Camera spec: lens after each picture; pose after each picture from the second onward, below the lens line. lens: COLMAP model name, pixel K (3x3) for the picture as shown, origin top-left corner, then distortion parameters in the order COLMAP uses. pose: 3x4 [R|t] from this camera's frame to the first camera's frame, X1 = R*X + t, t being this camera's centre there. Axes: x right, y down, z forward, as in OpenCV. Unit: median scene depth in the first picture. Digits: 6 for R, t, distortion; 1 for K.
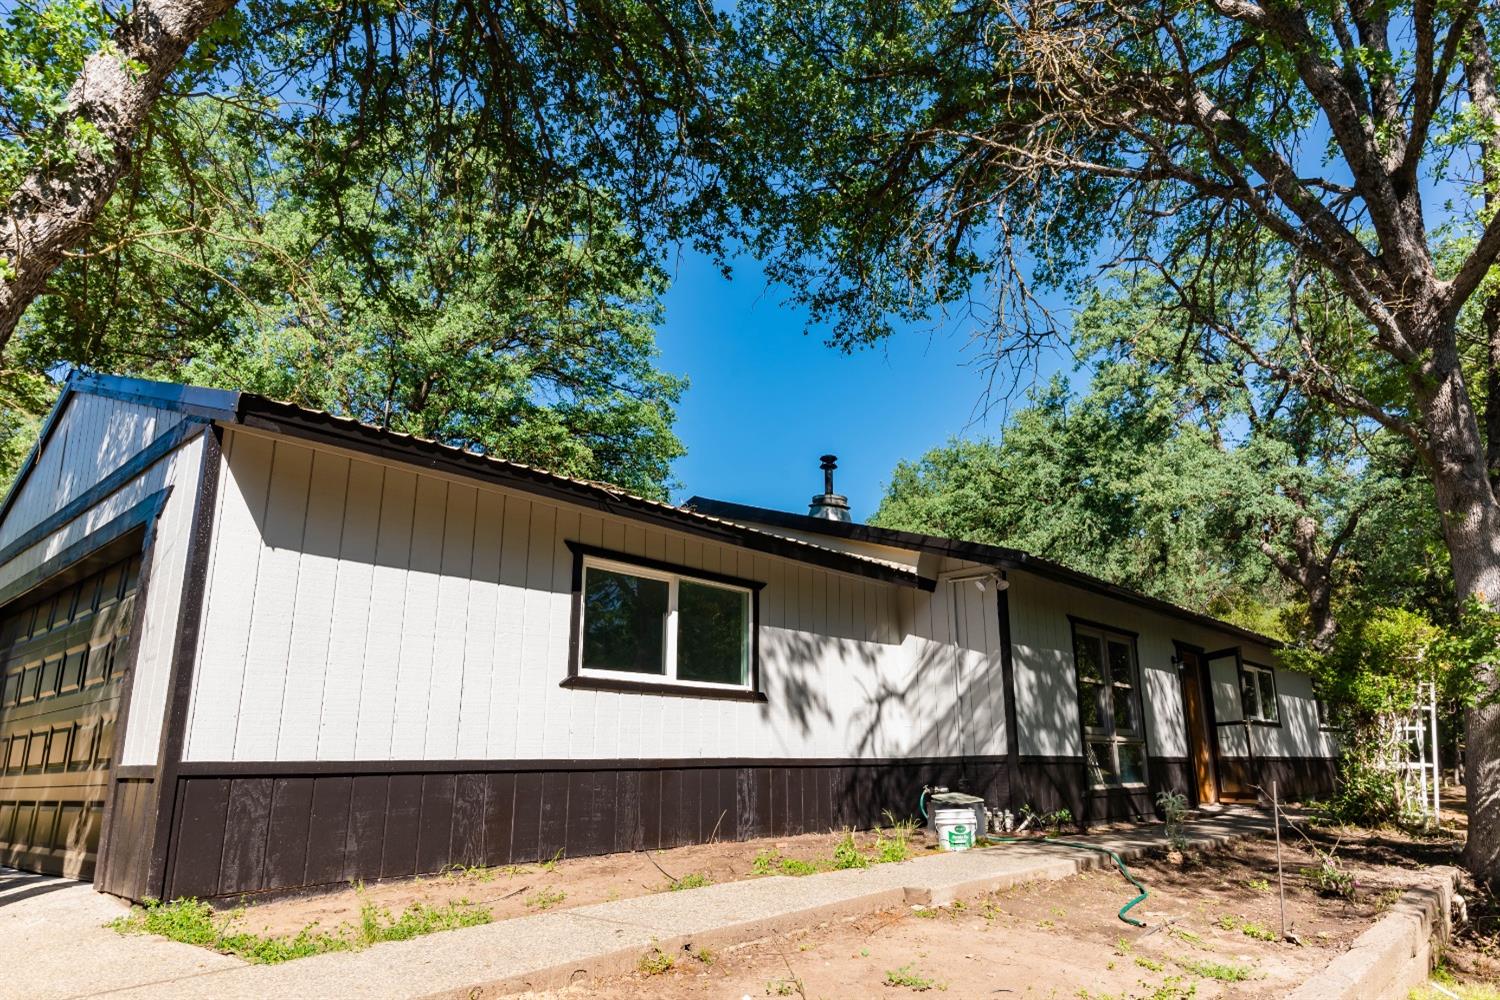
lens RADIAL K [[977.1, 0, 814.3], [0, 977.1, 500.7], [0, 0, 1]] dist [0.075598, -0.071363]
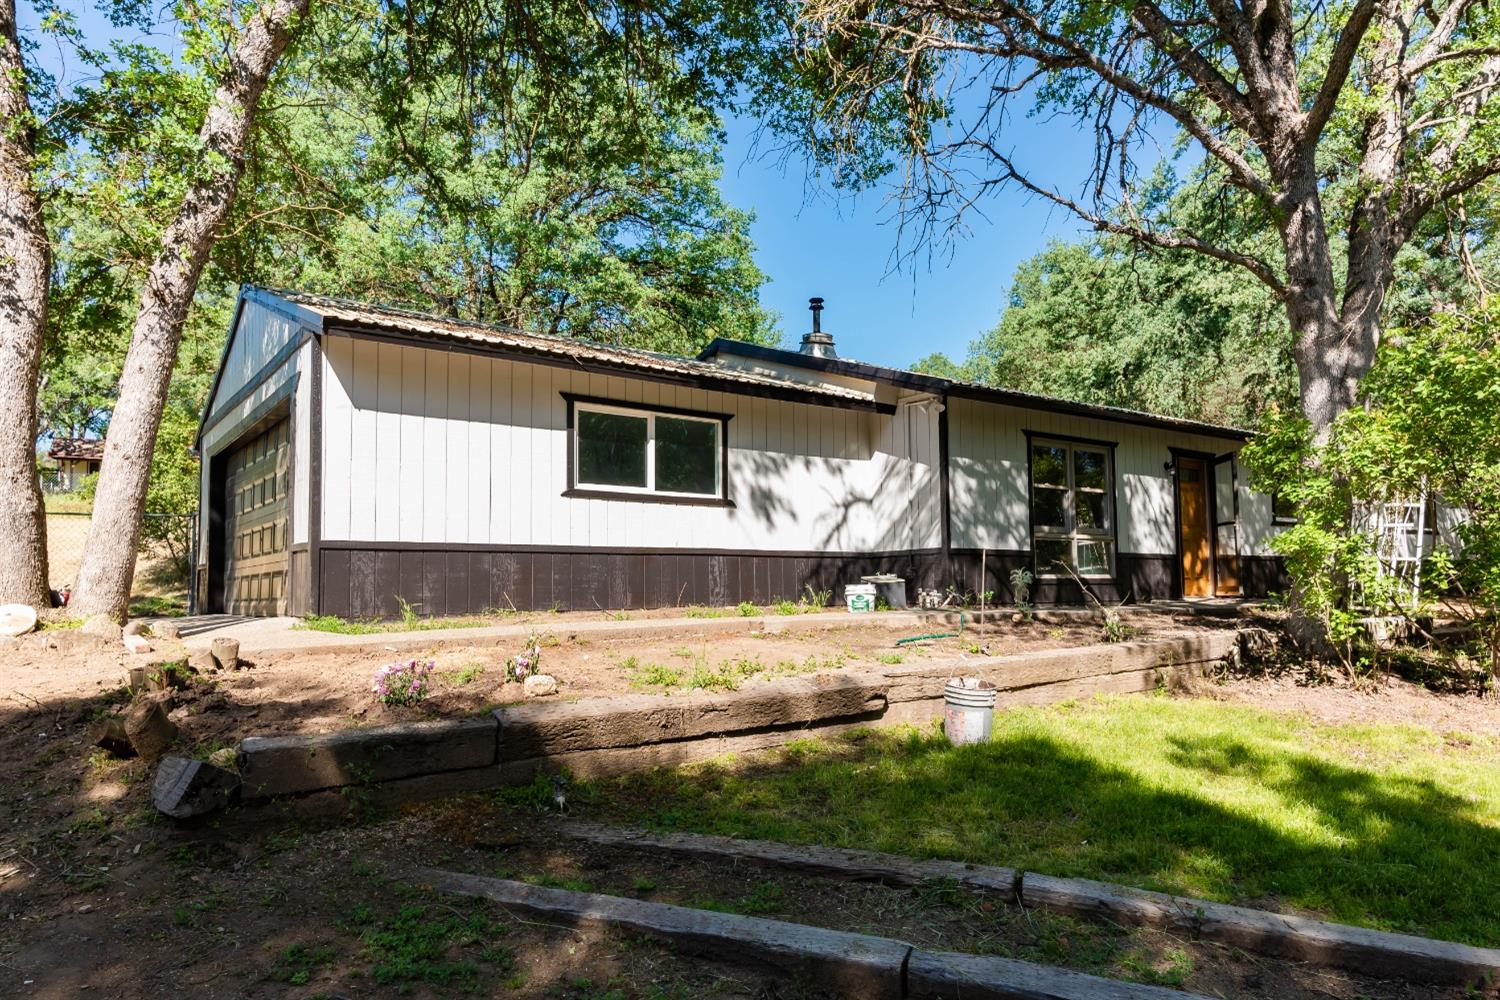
lens RADIAL K [[1095.3, 0, 750.0], [0, 1095.3, 500.0], [0, 0, 1]] dist [0.077821, -0.093684]
pose [[0.966337, -0.015910, -0.256788, 0.352425], [0.062090, 0.983007, 0.172751, -0.053509], [0.249676, -0.182879, 0.950903, -0.376627]]
